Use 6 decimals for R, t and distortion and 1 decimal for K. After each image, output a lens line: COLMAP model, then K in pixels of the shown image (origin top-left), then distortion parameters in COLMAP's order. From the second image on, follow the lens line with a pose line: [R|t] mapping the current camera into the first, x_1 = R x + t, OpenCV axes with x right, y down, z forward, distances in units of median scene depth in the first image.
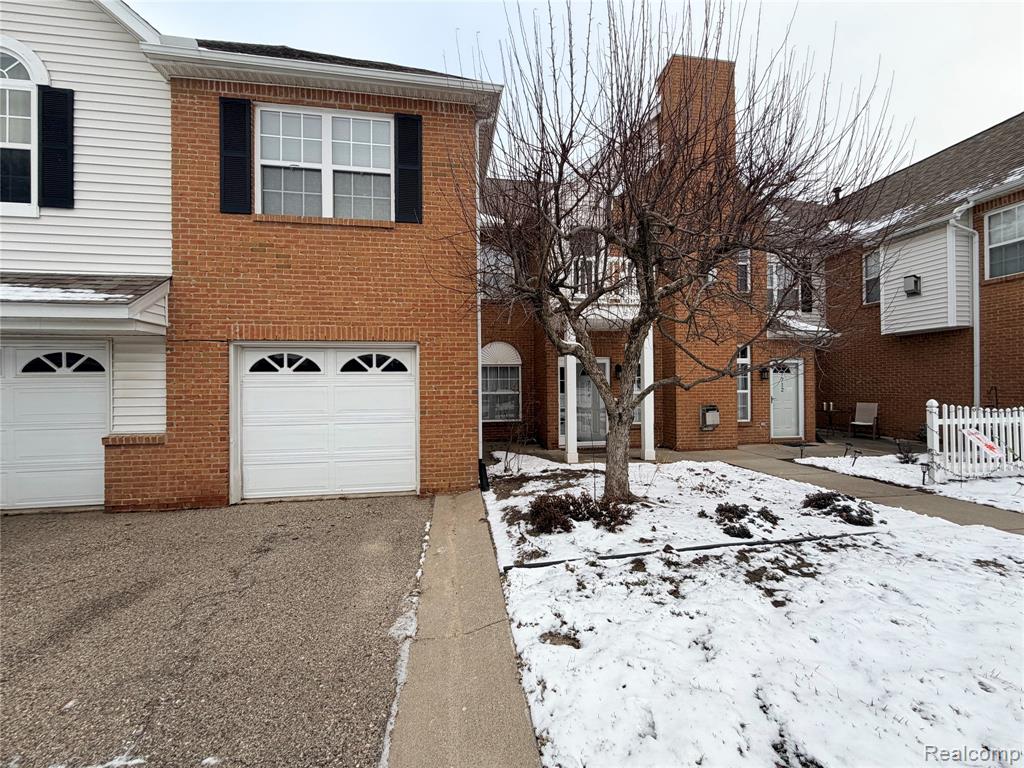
lens RADIAL K [[407.9, 0, 512.0], [0, 407.9, 384.0], [0, 0, 1]] dist [0.000538, 0.000061]
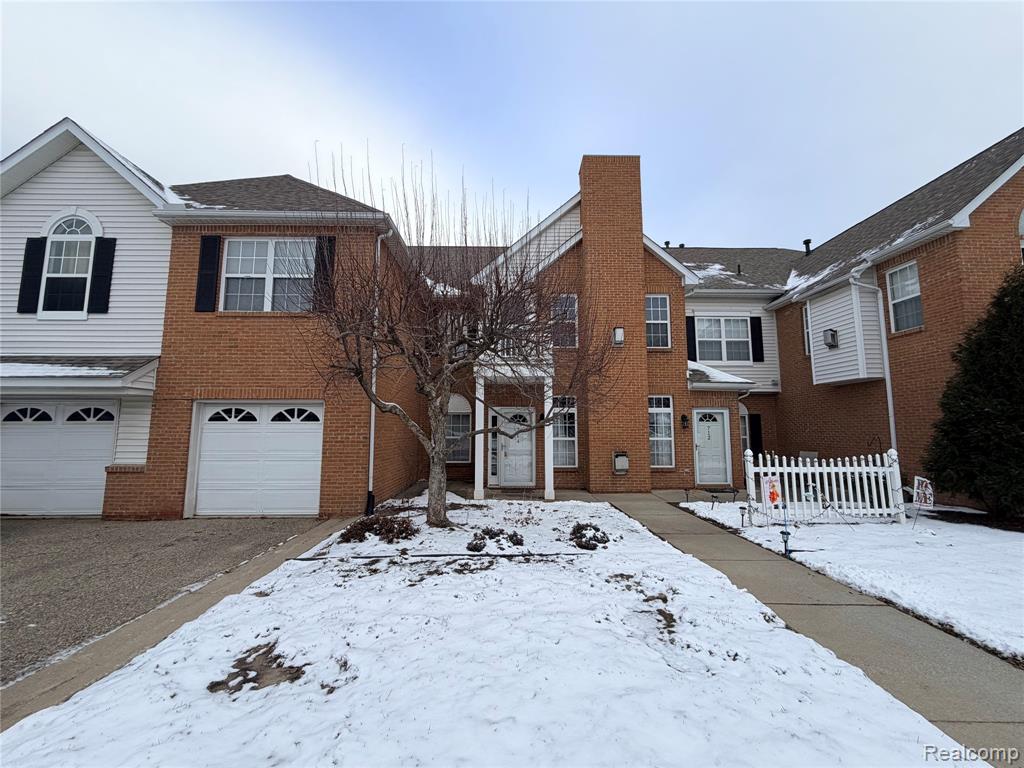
lens RADIAL K [[407.9, 0, 512.0], [0, 407.9, 384.0], [0, 0, 1]] dist [0.000538, 0.000061]
pose [[0.989968, -0.006566, -0.141141, 0.604437], [-0.008043, 0.994681, -0.102688, -0.022847], [0.141064, 0.102793, 0.984649, -0.245680]]
